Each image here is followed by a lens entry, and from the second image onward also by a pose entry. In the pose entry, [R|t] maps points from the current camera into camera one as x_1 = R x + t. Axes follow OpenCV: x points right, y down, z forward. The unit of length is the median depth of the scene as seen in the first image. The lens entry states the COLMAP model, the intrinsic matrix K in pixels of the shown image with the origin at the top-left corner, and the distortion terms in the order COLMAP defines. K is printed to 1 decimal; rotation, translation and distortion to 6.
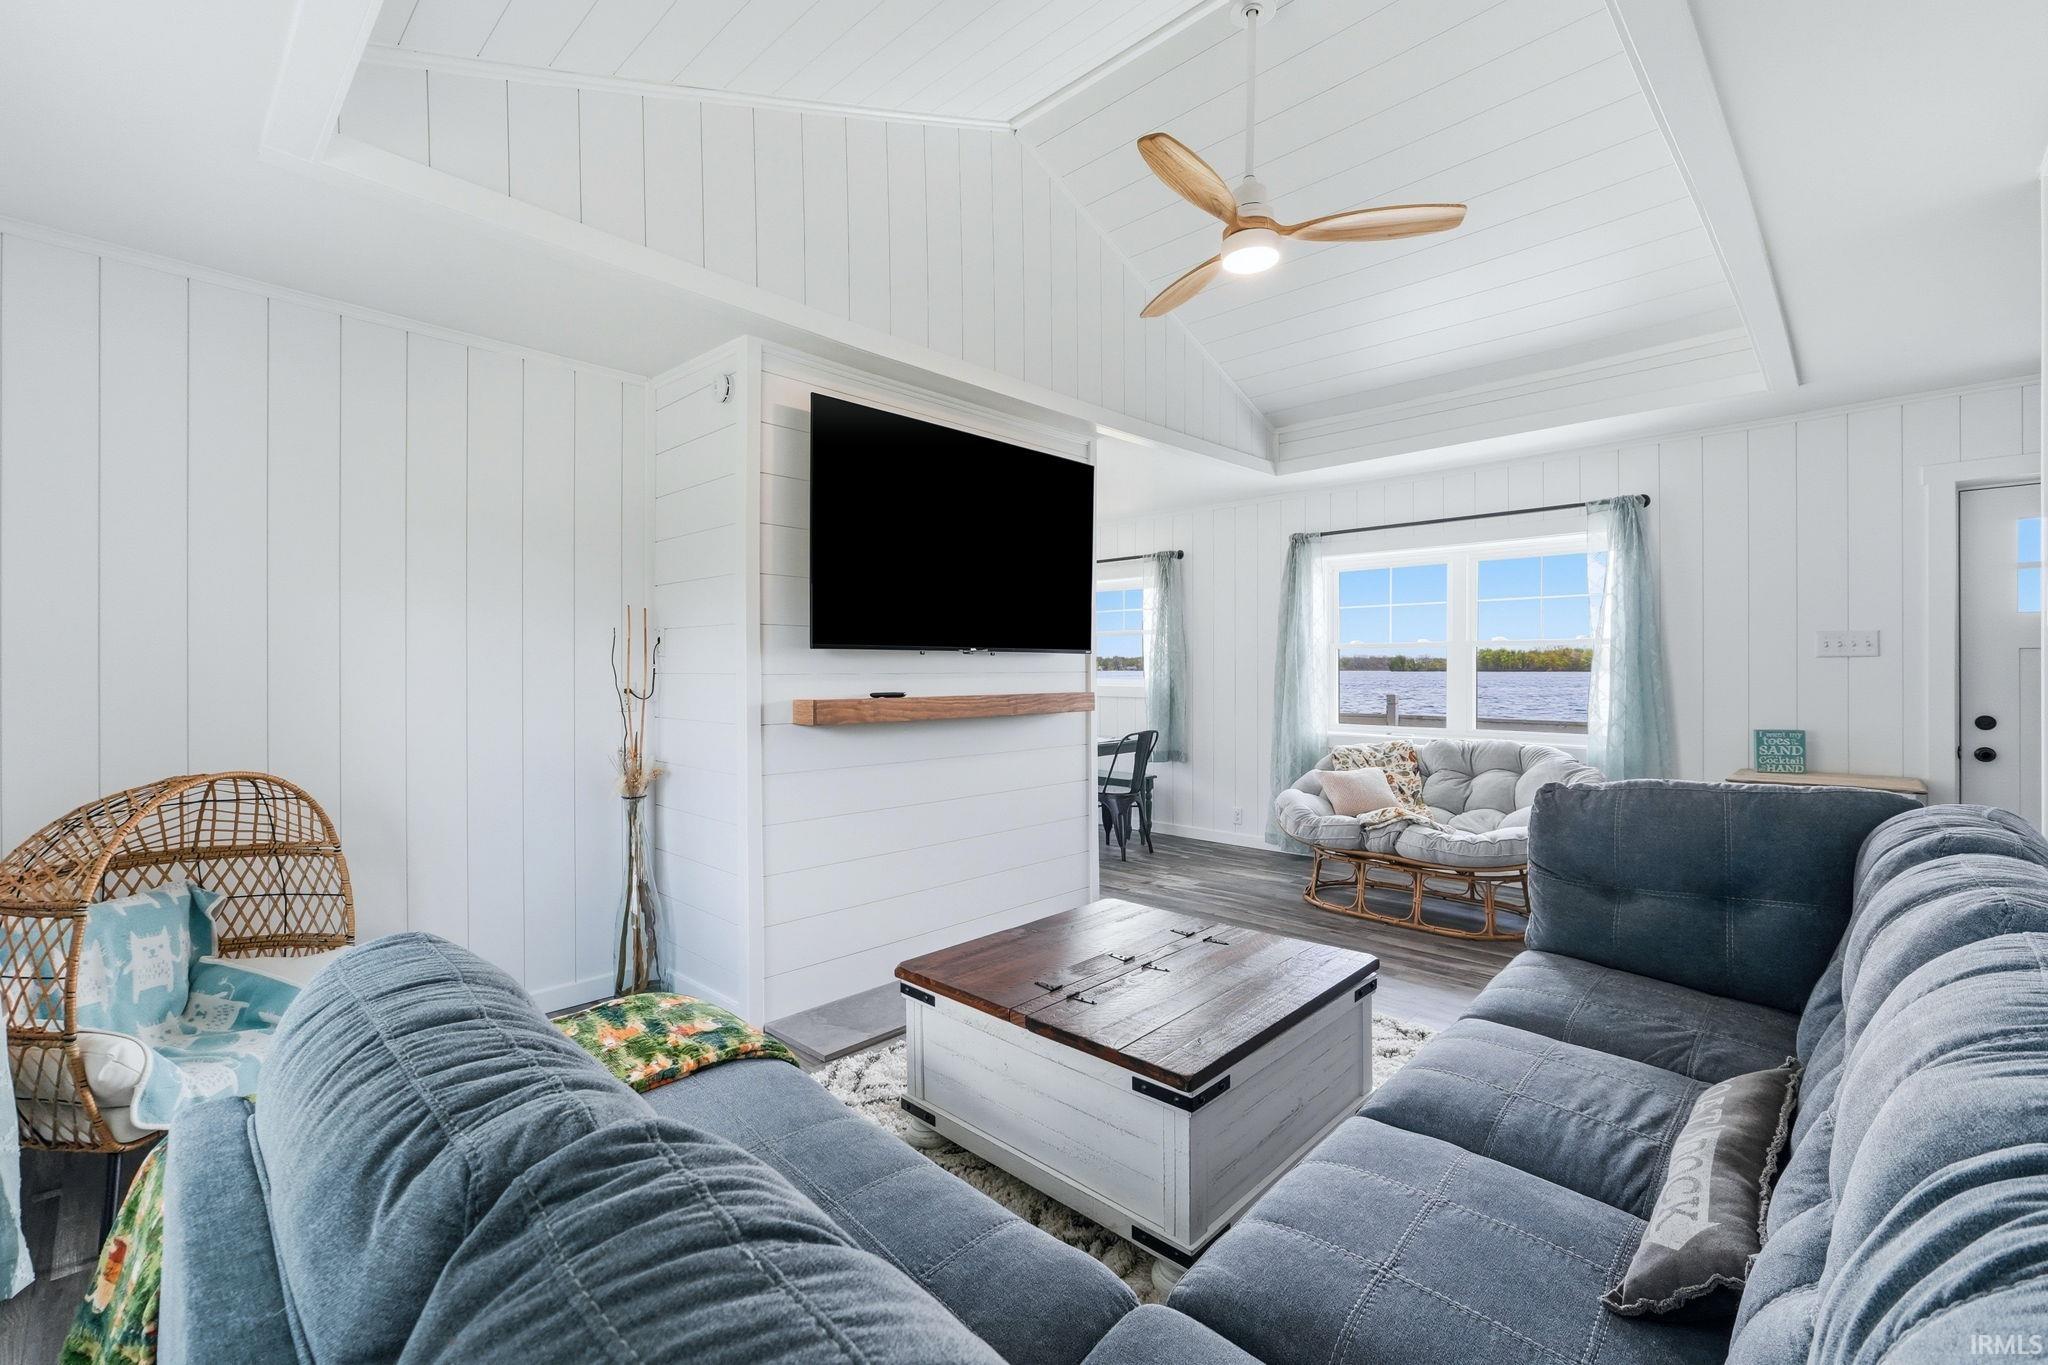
lens RADIAL K [[866.2, 0, 1012.0], [0, 866.2, 677.3], [0, 0, 1]] dist [-0.001135, -0.000147]
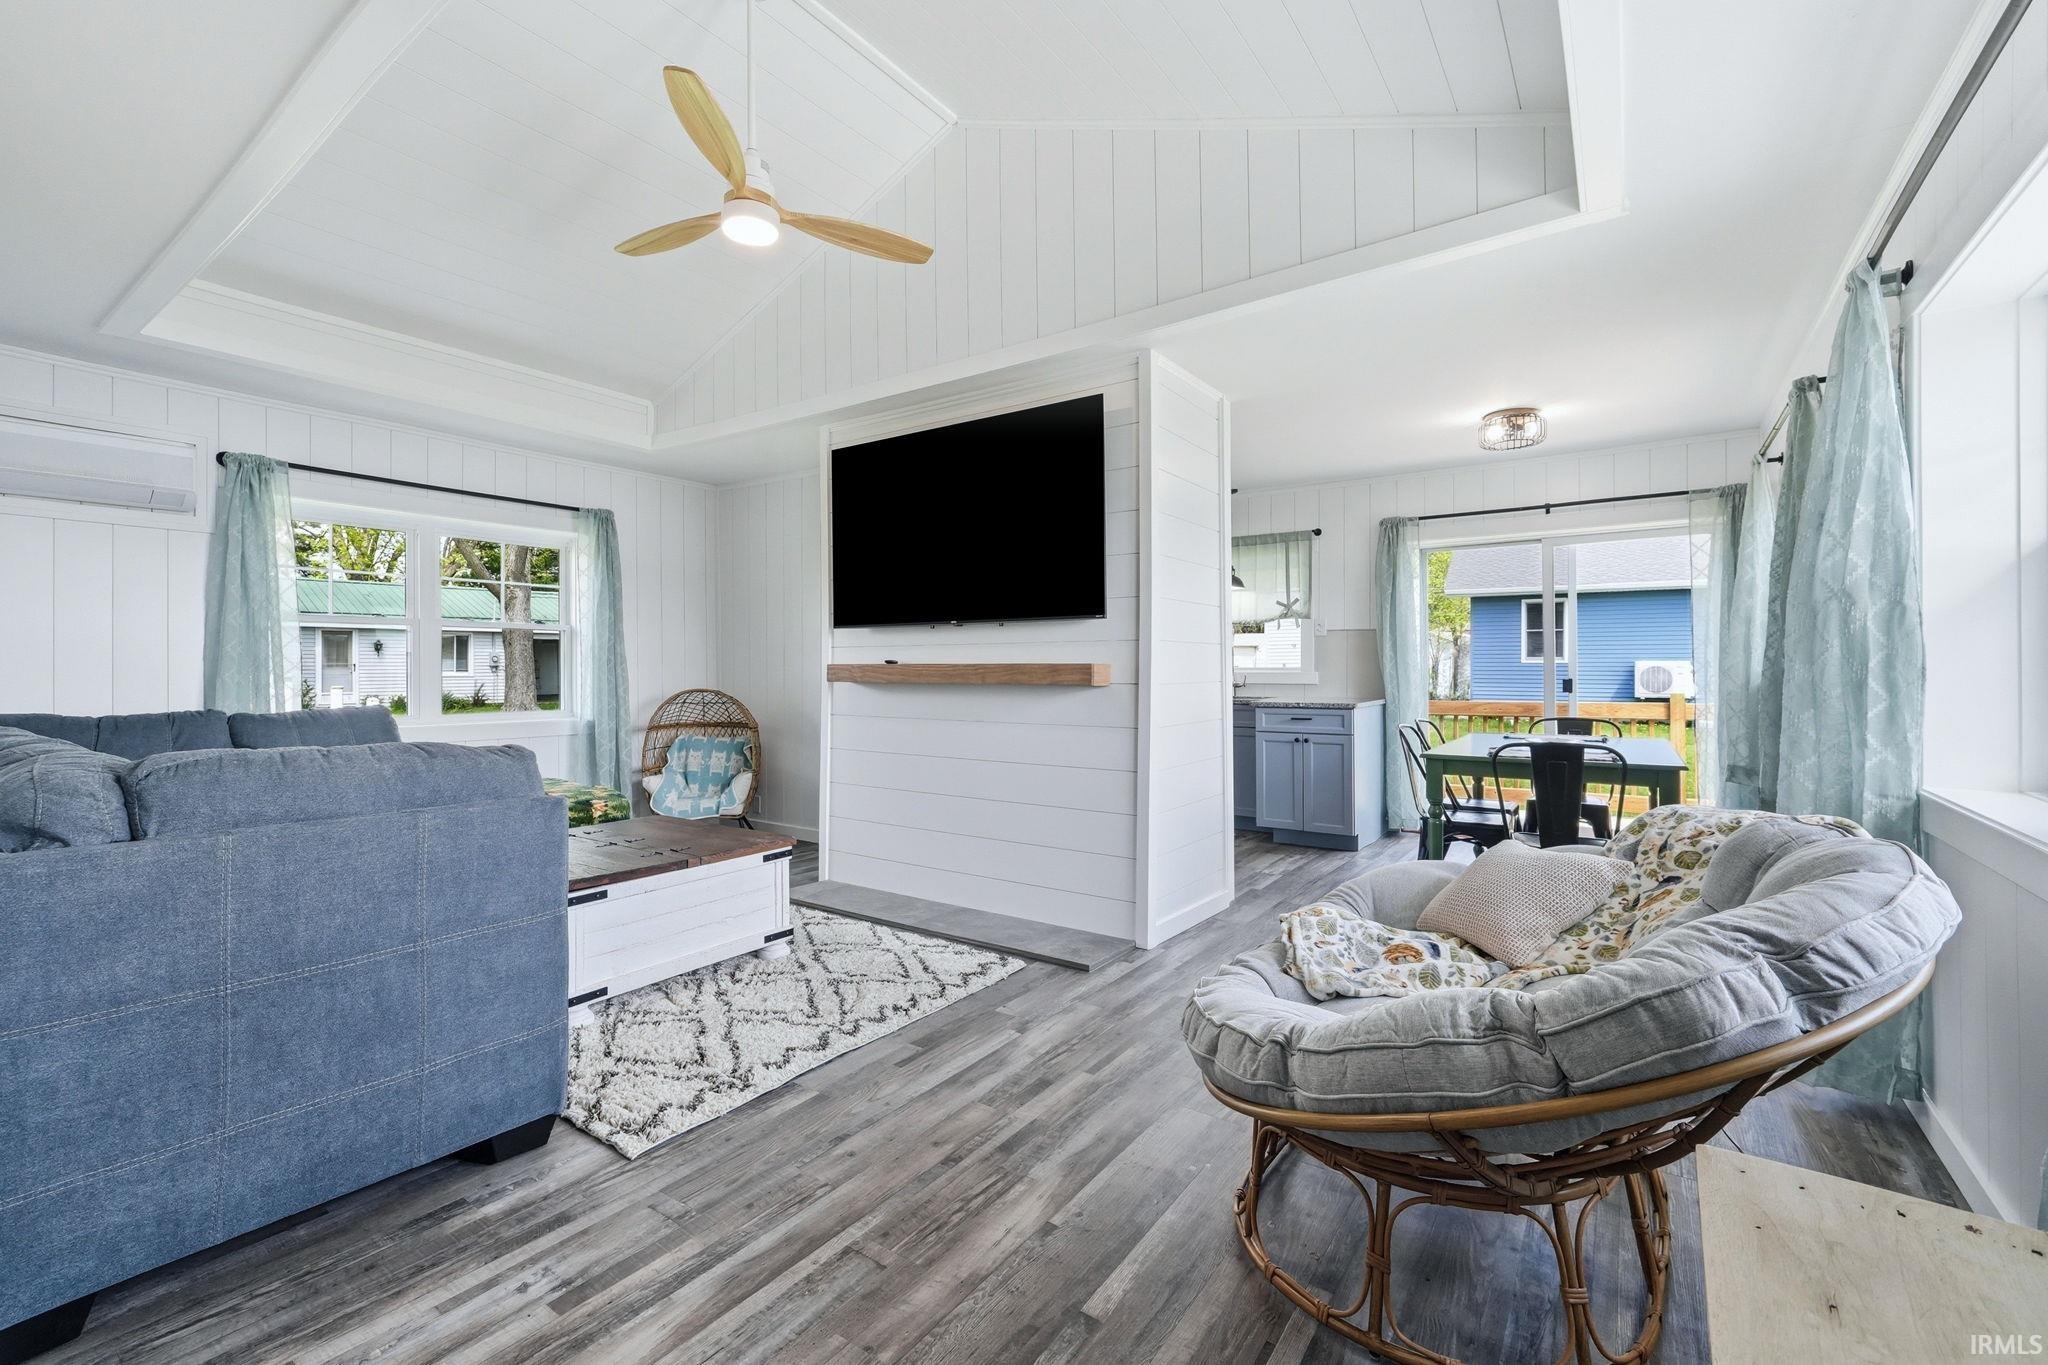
lens RADIAL K [[866.2, 0, 999.1], [0, 866.2, 671.1], [0, 0, 1]] dist [-0.001135, -0.000147]
pose [[0.150524, 0.007205, -0.988580, 0.939388], [-0.007895, 0.999950, 0.006085, 0.020410], [0.988575, 0.006889, 0.150574, 0.802169]]
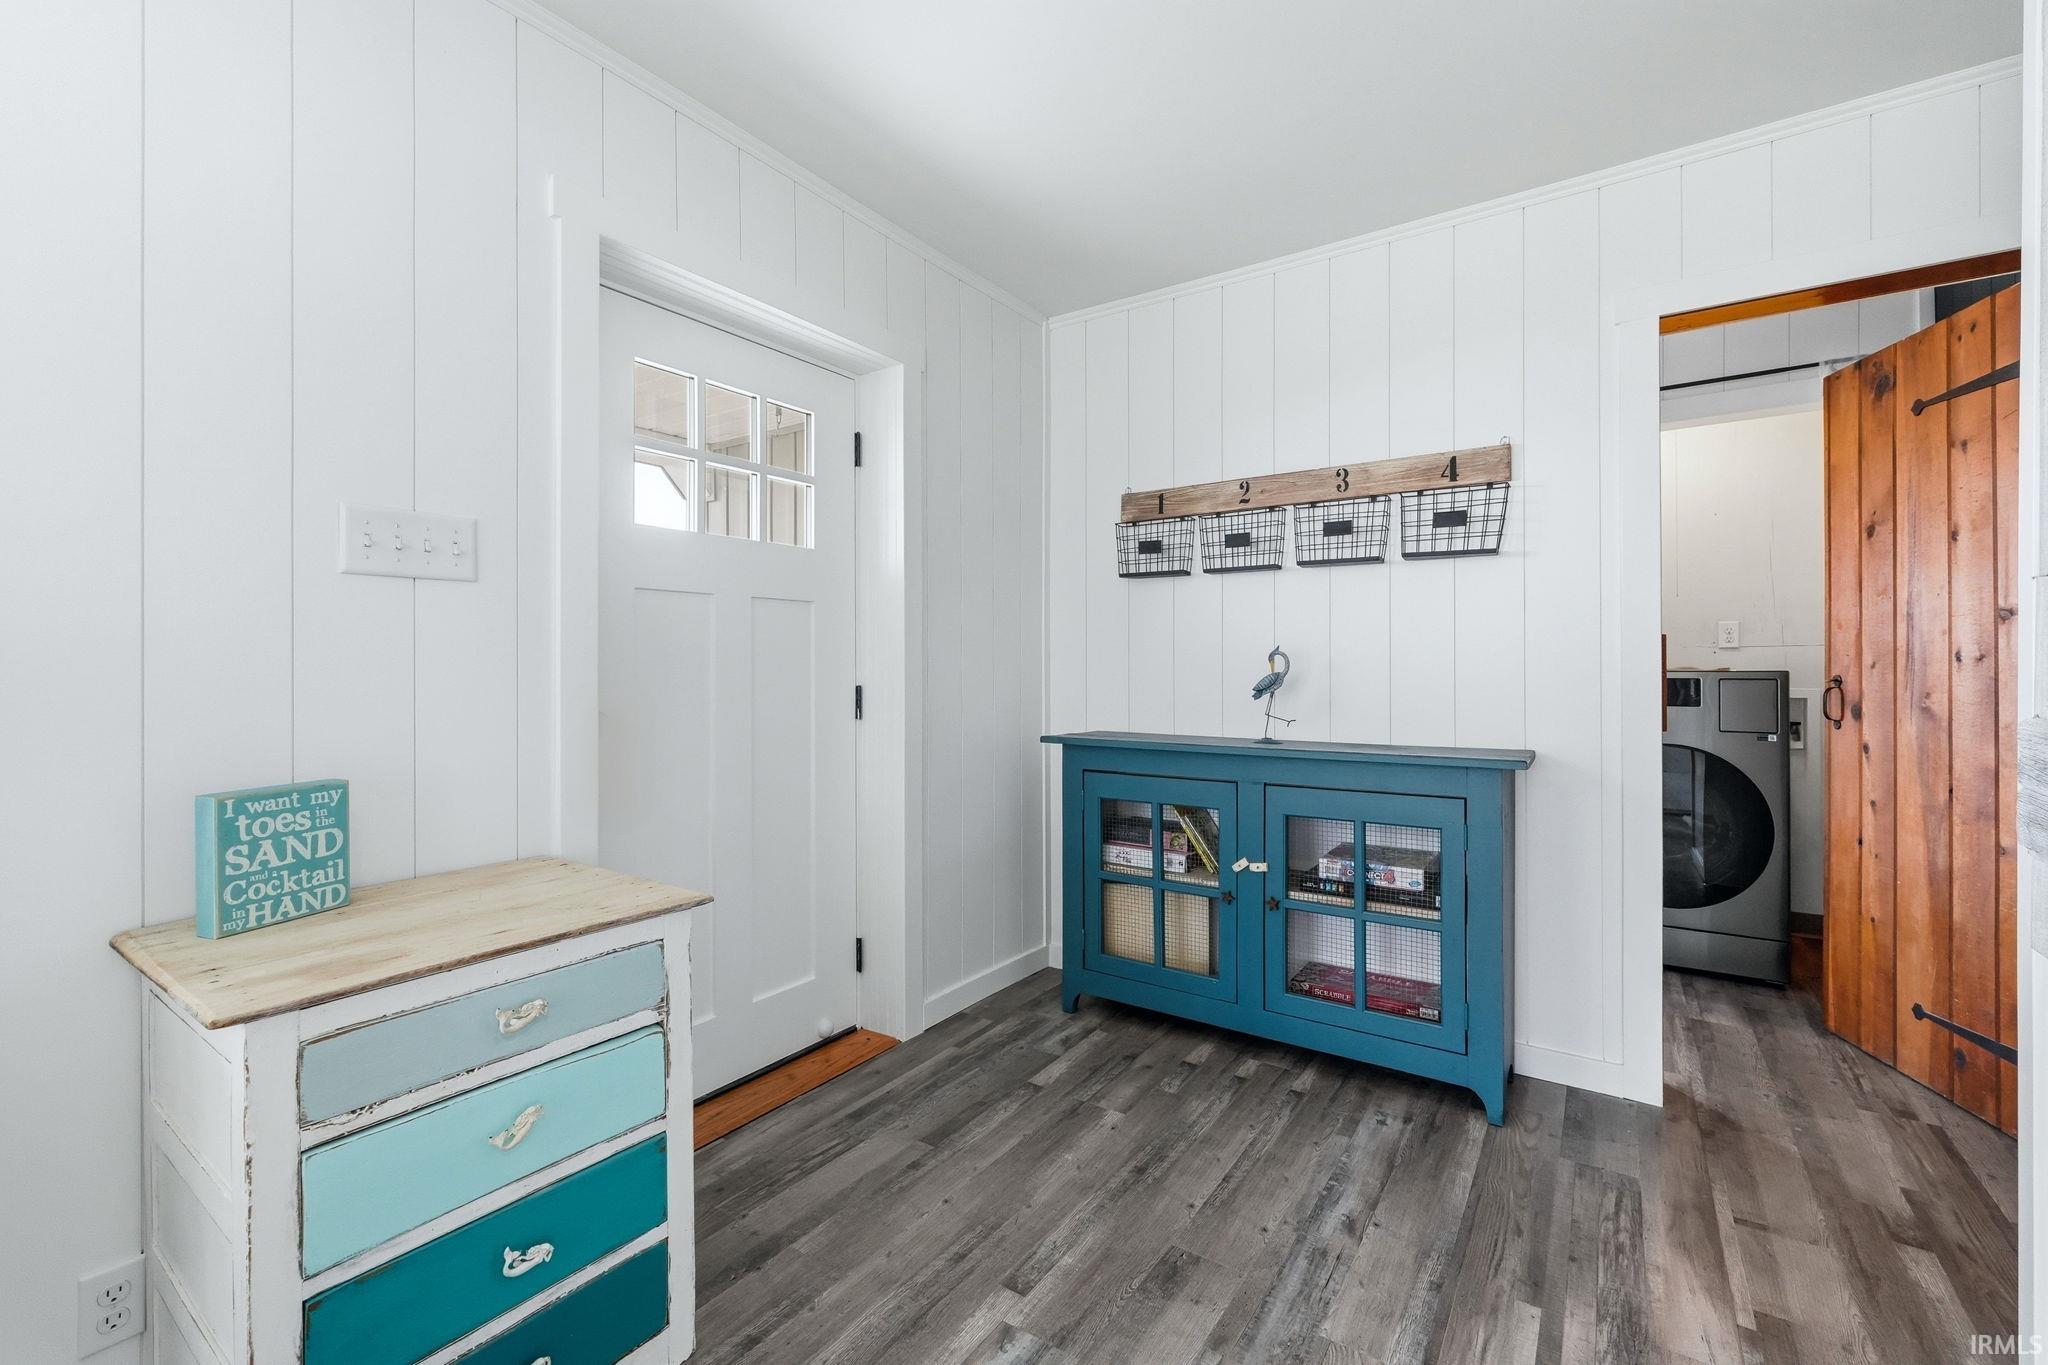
lens RADIAL K [[866.2, 0, 1029.1], [0, 866.2, 665.9], [0, 0, 1]] dist [-0.001135, -0.000147]
pose [[-0.181288, 0.005753, 0.983413, 0.526137], [0.011753, 0.999924, -0.003683, 0.020507], [-0.983360, 0.010890, -0.181342, 0.792045]]
